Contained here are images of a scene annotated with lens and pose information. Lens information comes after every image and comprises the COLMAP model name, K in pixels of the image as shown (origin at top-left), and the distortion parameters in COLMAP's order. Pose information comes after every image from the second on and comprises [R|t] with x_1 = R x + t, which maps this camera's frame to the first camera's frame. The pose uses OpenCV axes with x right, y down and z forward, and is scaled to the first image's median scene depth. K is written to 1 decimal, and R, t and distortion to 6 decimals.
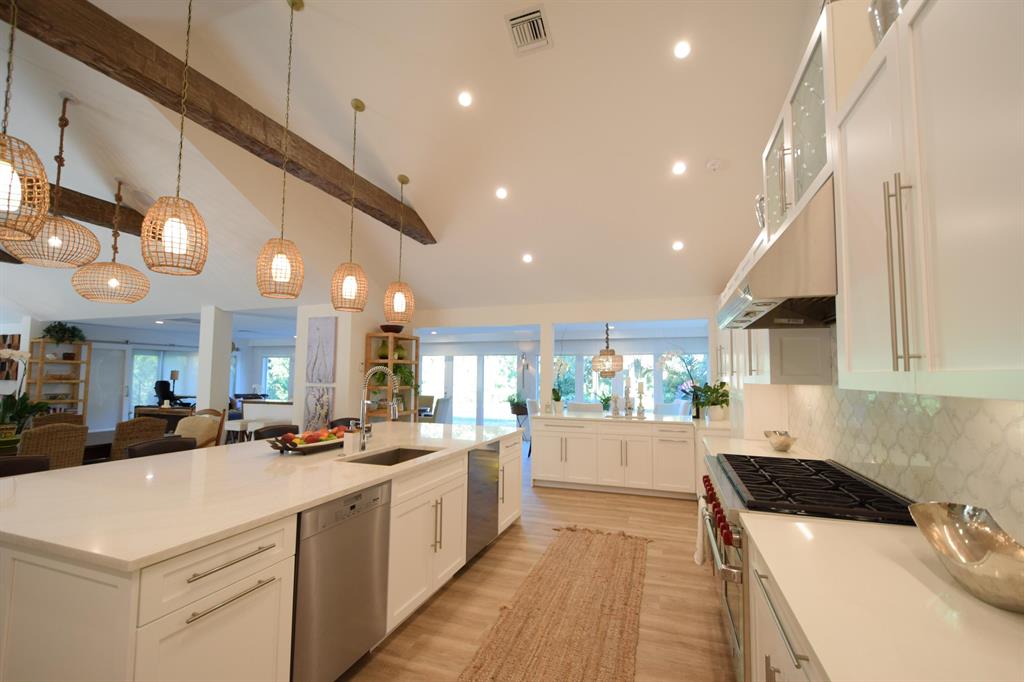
lens RADIAL K [[447.5, 0, 512.2], [0, 447.5, 346.6], [0, 0, 1]] dist [0.007489, -0.006609]
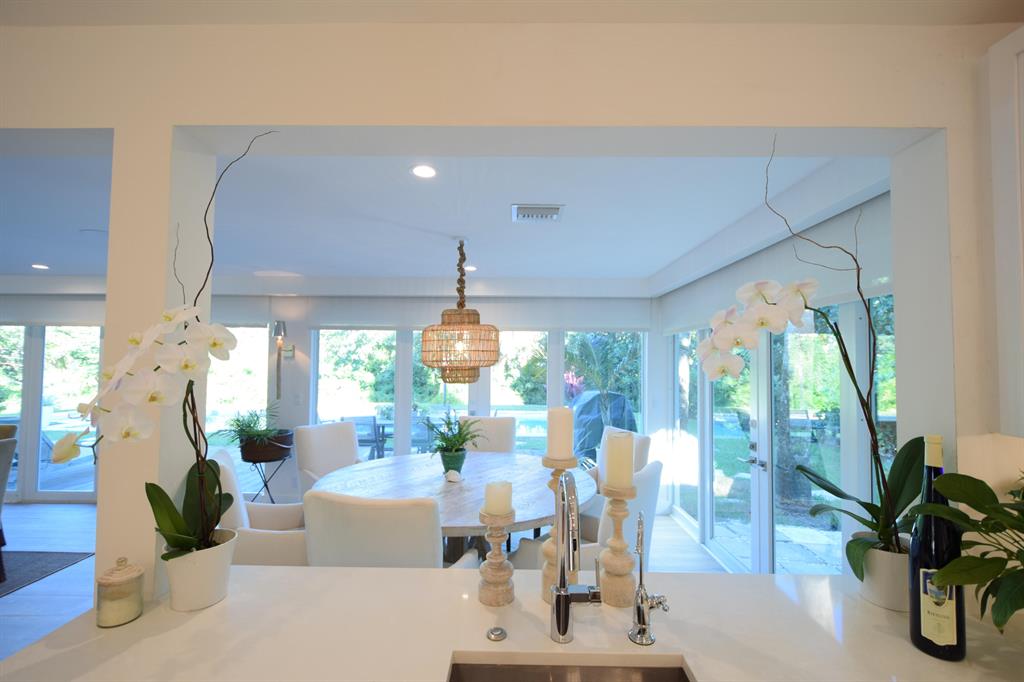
lens RADIAL K [[447.5, 0, 510.7], [0, 447.5, 342.6], [0, 0, 1]] dist [0.007489, -0.006609]
pose [[0.950137, 0.009984, 0.311674, 0.174481], [-0.018900, 0.999494, 0.025598, 0.031623], [-0.311261, -0.030212, 0.949844, 0.809705]]
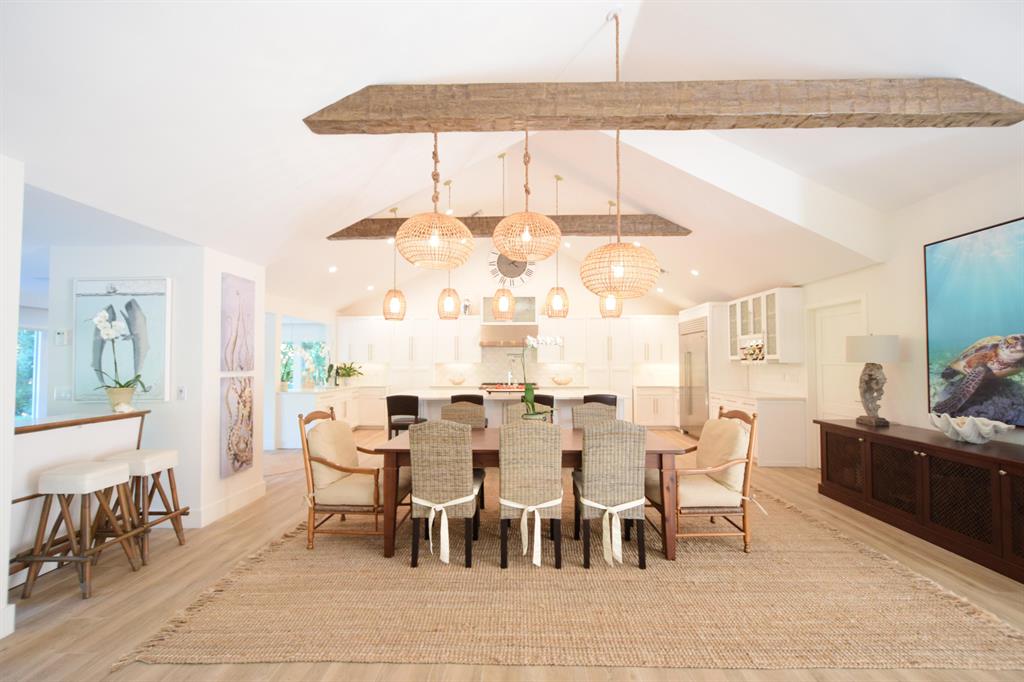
lens RADIAL K [[447.5, 0, 512.6], [0, 447.5, 345.6], [0, 0, 1]] dist [0.007489, -0.006609]
pose [[-0.311432, 0.028247, 0.949849, -1.242311], [-0.064069, 0.996659, -0.050646, 0.049514], [-0.948106, -0.076629, -0.308581, 0.824821]]
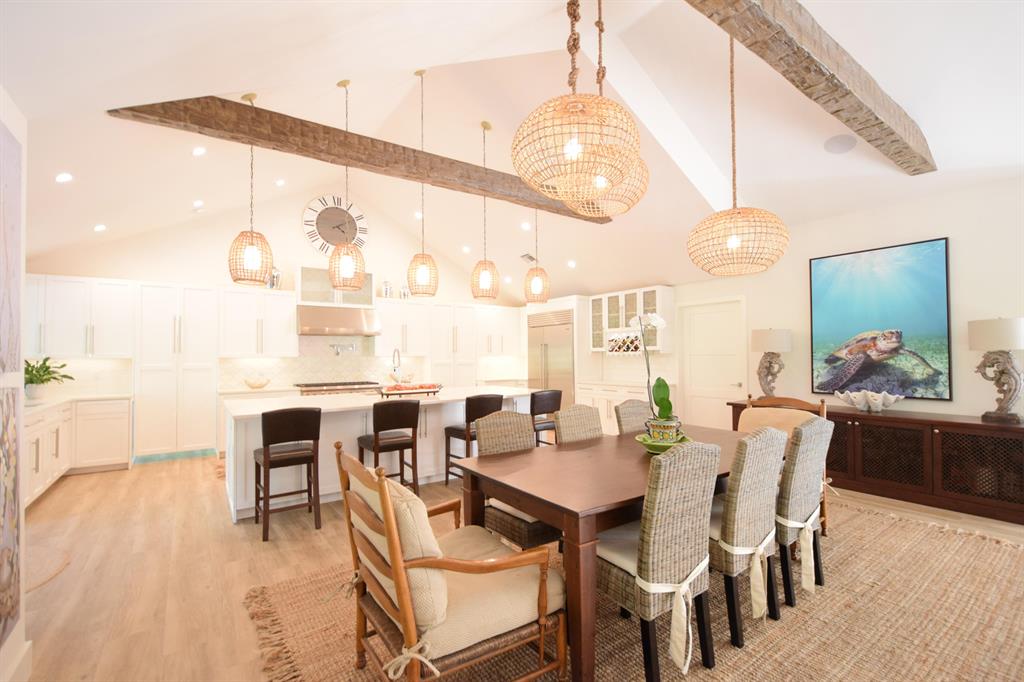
lens RADIAL K [[447.5, 0, 512.1], [0, 447.5, 346.4], [0, 0, 1]] dist [0.007489, -0.006609]
pose [[-0.815145, 0.012348, 0.579126, -0.831110], [-0.035746, 0.996795, -0.071567, 0.072991], [-0.578153, -0.079039, -0.812091, 1.050939]]
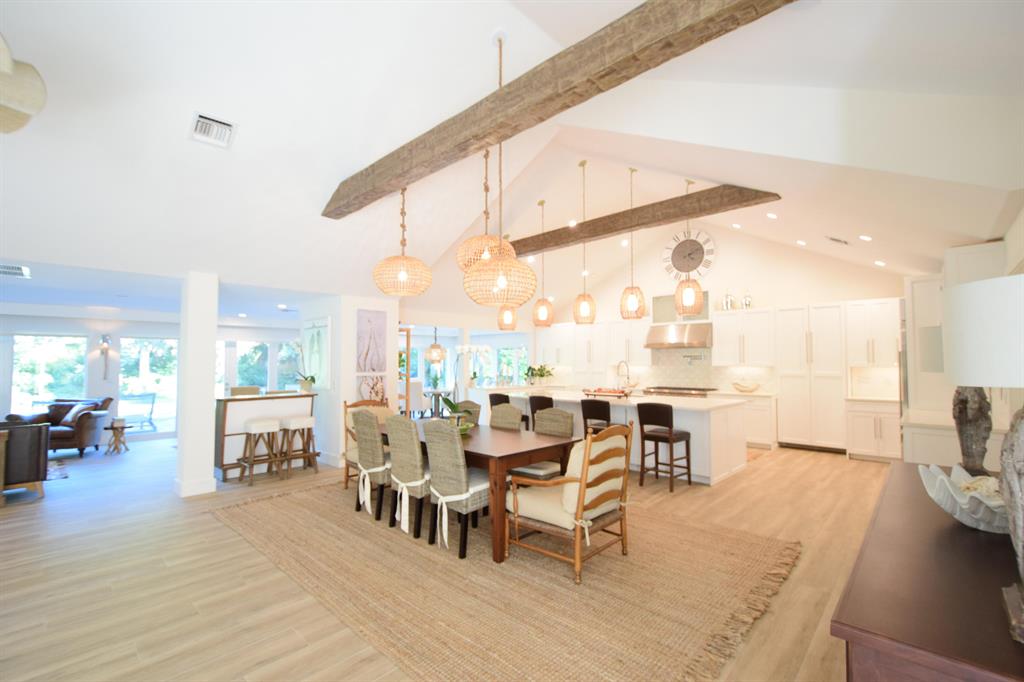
lens RADIAL K [[447.5, 0, 511.3], [0, 447.5, 347.3], [0, 0, 1]] dist [0.007489, -0.006609]
pose [[0.408095, 0.023049, 0.912648, -1.284999], [-0.056377, 0.998410, -0.000006, 0.003384], [-0.911197, -0.051450, 0.408746, 0.267855]]
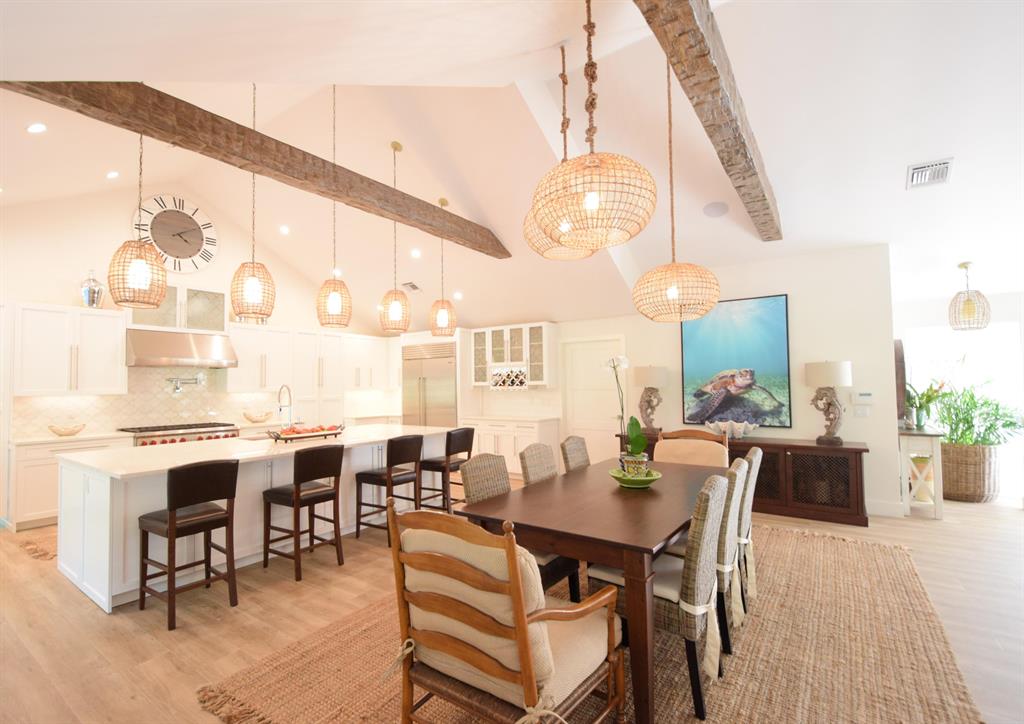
lens RADIAL K [[476.9, 0, 477.9], [0, 476.9, 367.2], [0, 0, 1]] dist [0.008436, -0.005357]
pose [[-0.951478, 0.015644, 0.307318, -0.699104], [-0.015509, 0.995000, -0.098667, 0.067404], [-0.307324, -0.098646, -0.946478, 1.137650]]
